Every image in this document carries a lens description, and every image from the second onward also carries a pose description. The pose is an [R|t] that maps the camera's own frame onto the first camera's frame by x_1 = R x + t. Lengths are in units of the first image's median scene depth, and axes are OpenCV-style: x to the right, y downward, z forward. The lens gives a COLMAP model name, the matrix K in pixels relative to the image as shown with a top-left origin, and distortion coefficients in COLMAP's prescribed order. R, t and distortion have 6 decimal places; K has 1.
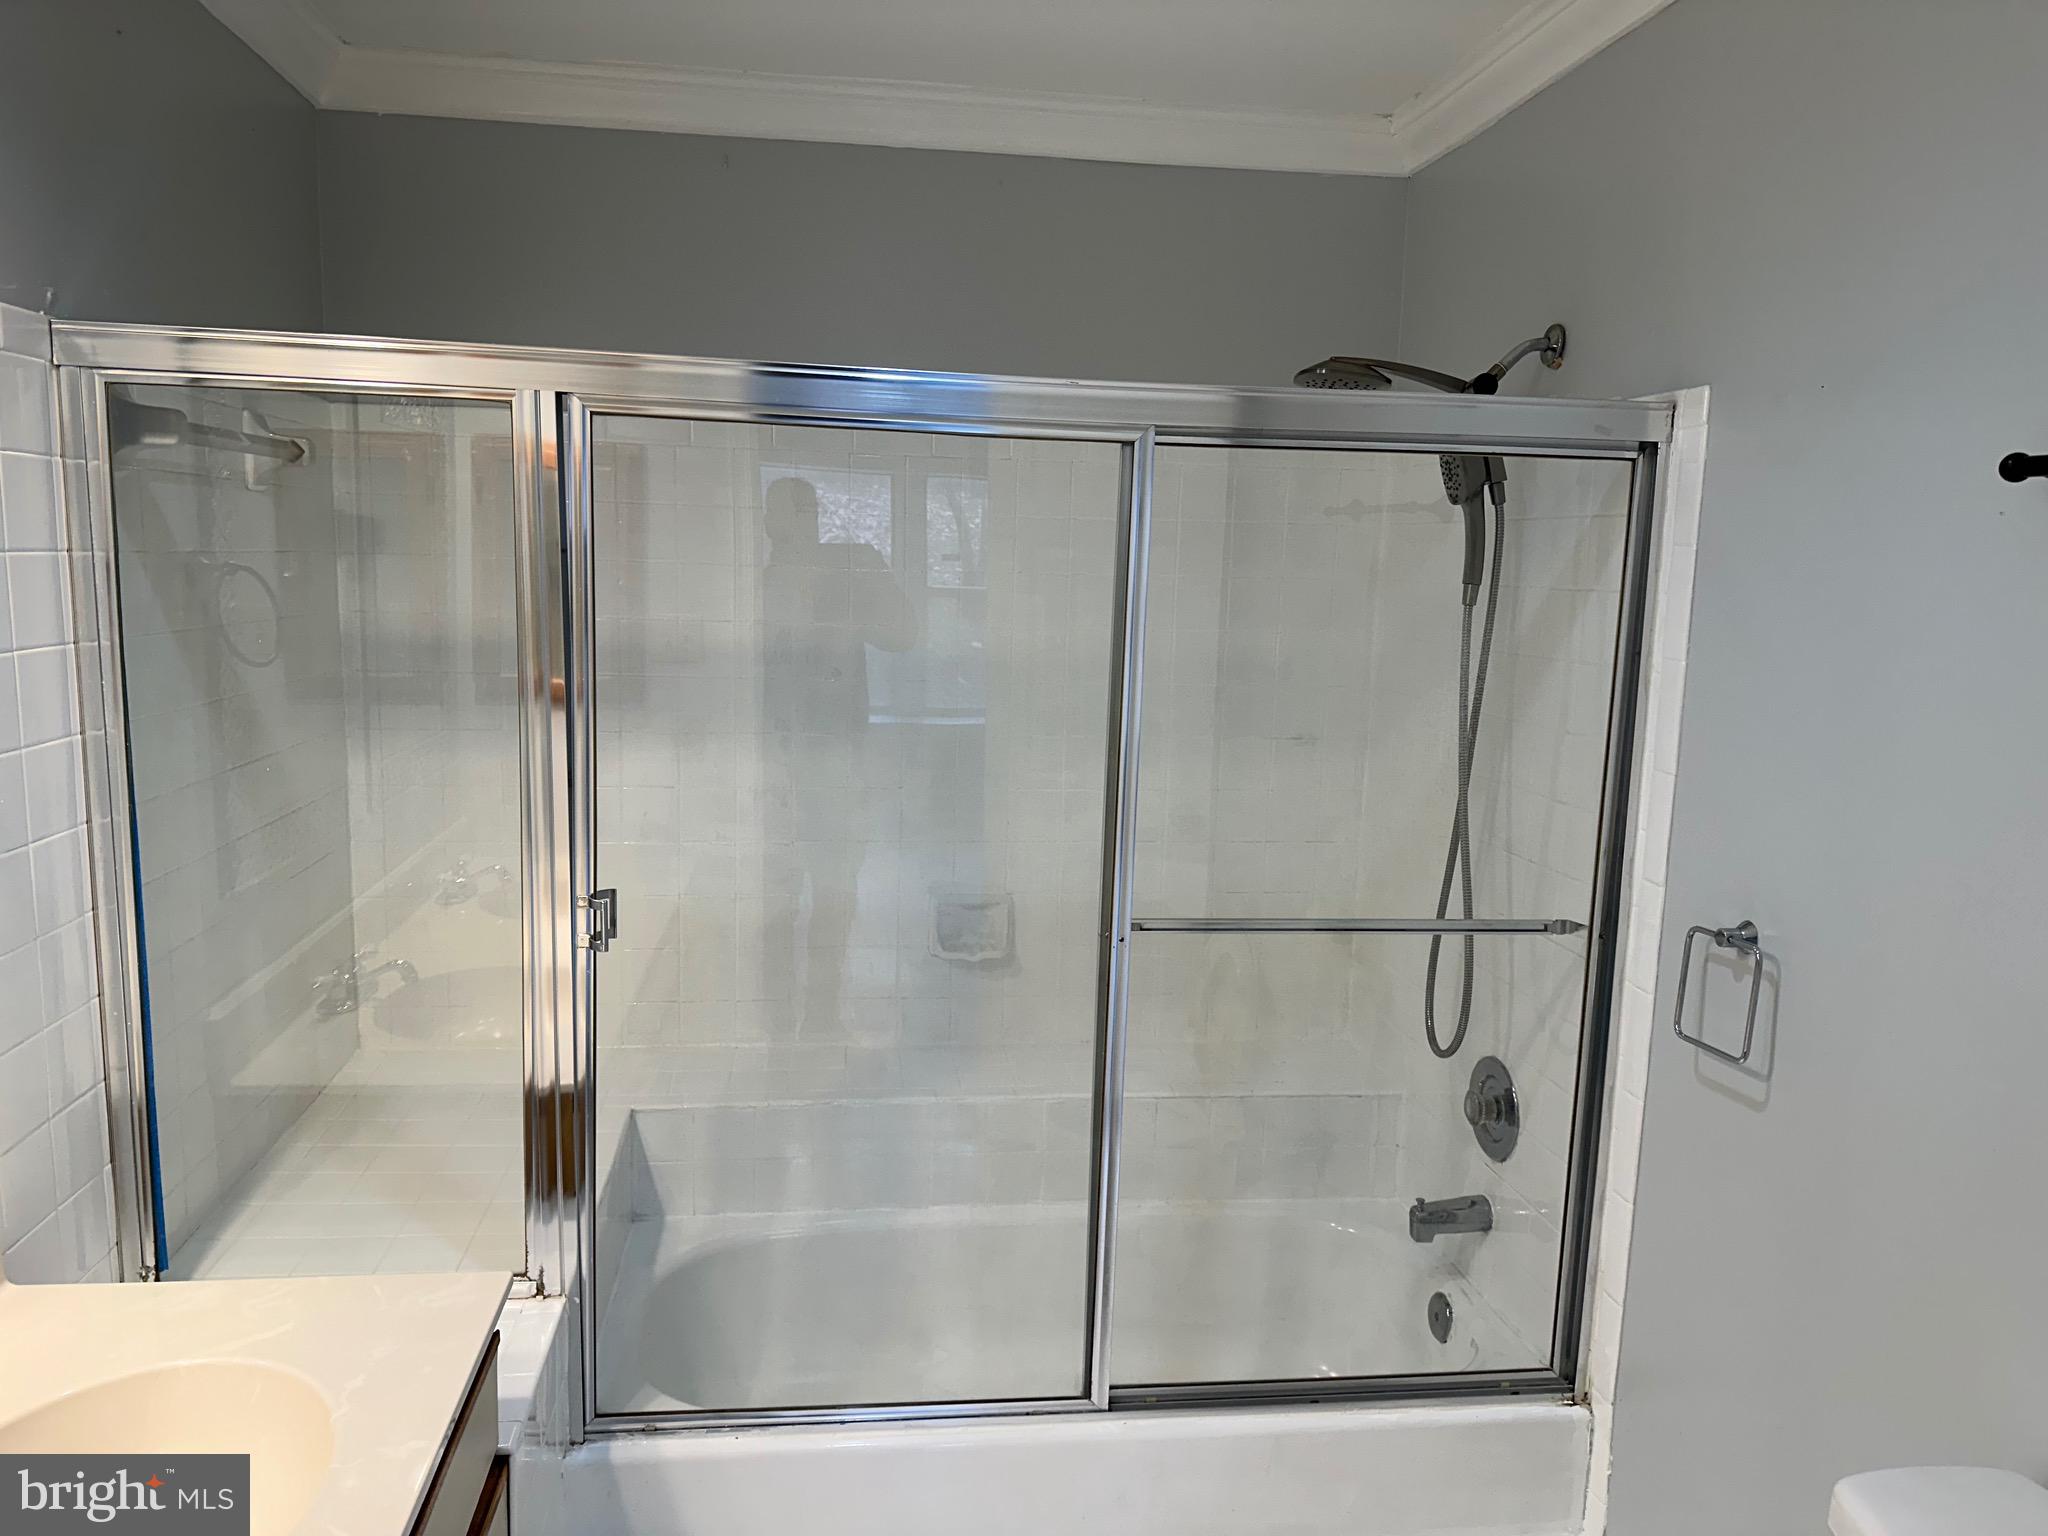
lens RADIAL K [[1441.5, 0, 997.4], [0, 1441.5, 762.5], [0, 0, 1]] dist [0.074445, -0.089969]
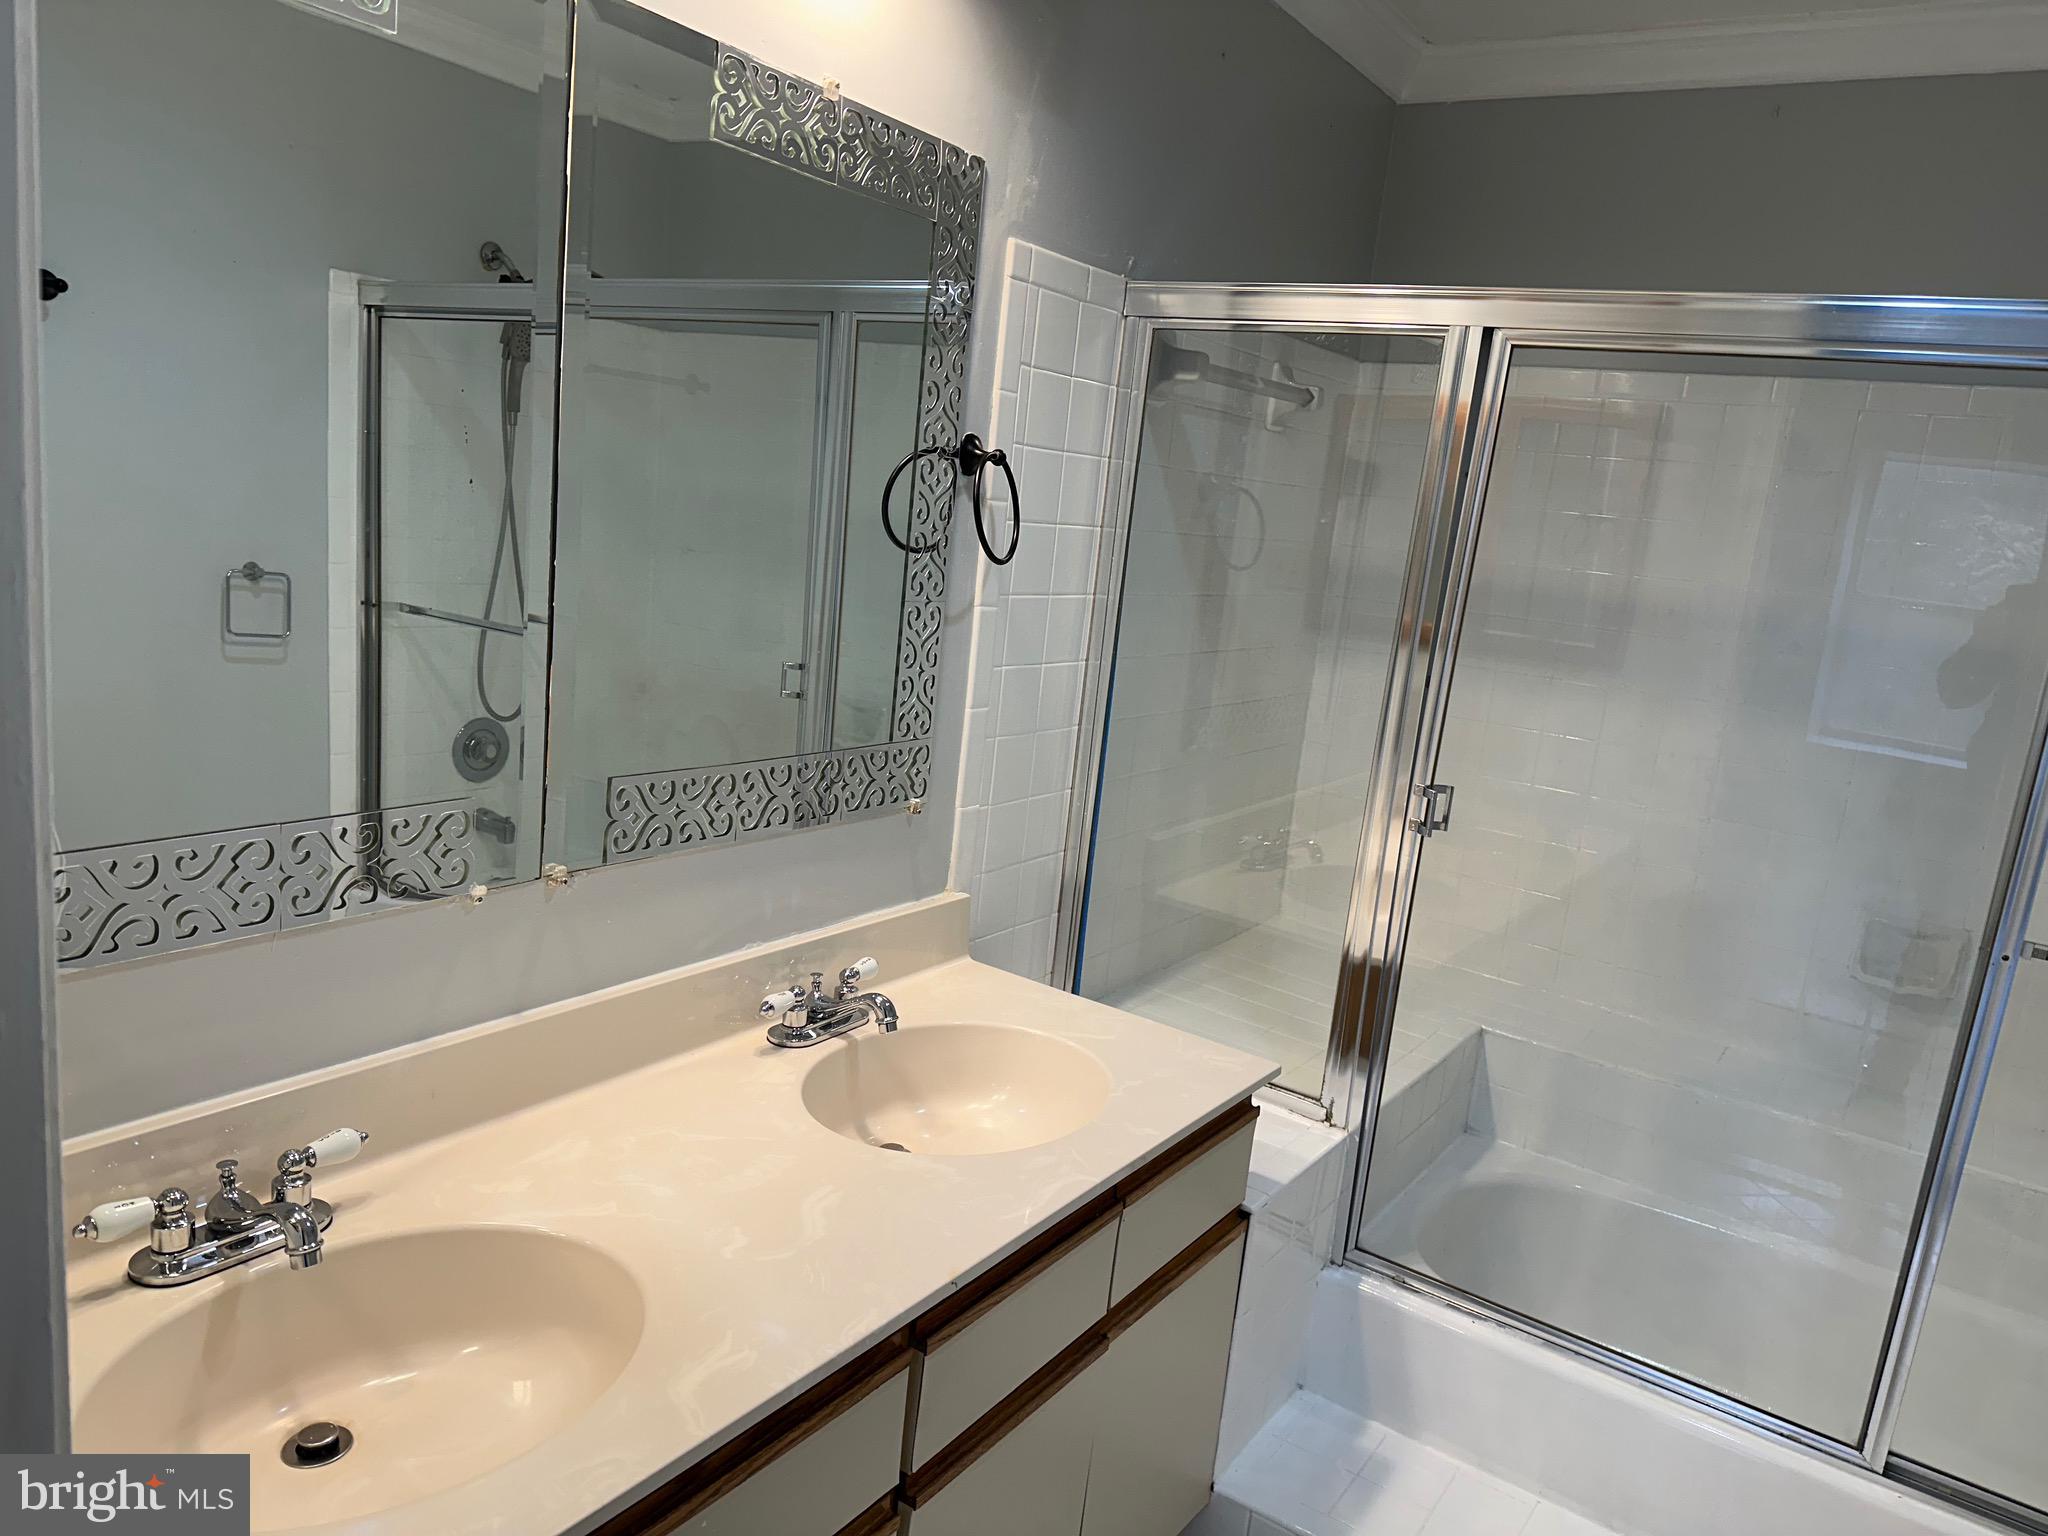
lens RADIAL K [[1441.5, 0, 1015.1], [0, 1441.5, 769.0], [0, 0, 1]] dist [0.074445, -0.089969]
pose [[0.747379, 0.176956, -0.640399, 0.163297], [-0.177484, 0.982026, 0.064222, 0.054460], [0.640253, 0.065663, 0.765353, -0.044136]]
